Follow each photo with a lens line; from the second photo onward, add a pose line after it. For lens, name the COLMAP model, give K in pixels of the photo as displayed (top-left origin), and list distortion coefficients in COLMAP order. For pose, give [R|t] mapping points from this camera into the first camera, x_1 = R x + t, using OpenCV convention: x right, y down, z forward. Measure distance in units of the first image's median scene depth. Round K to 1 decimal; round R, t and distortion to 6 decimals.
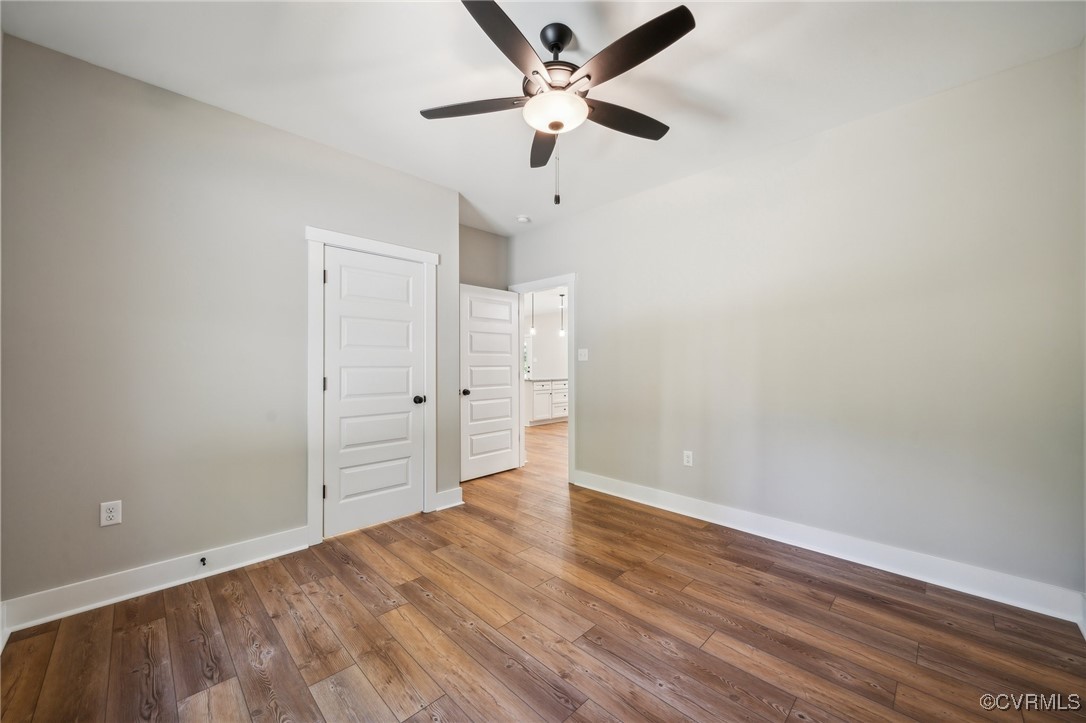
lens RADIAL K [[407.8, 0, 542.9], [0, 407.8, 362.7], [0, 0, 1]] dist [-0.005722, -0.000261]
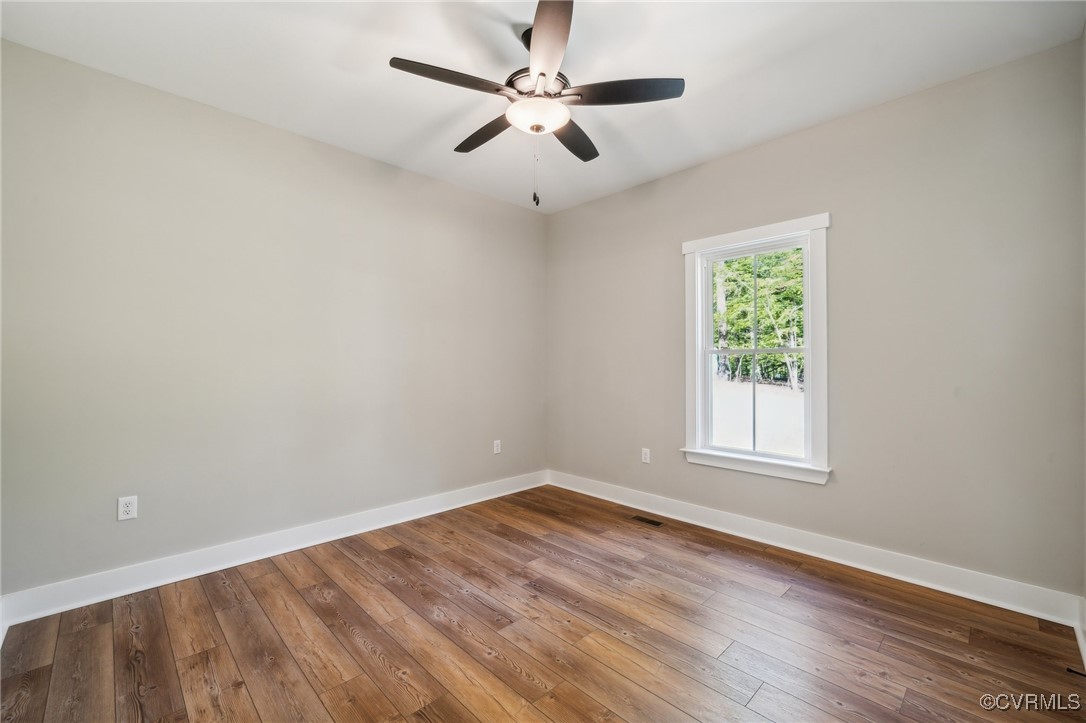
lens RADIAL K [[444.8, 0, 542.9], [0, 444.8, 361.0], [0, 0, 1]] dist [-0.002959, -0.000477]
pose [[-0.999863, 0.000263, 0.016537, 0.001322], [0.000184, 0.999989, -0.004741, 0.002303], [-0.016538, -0.004737, -0.999852, 2.098968]]
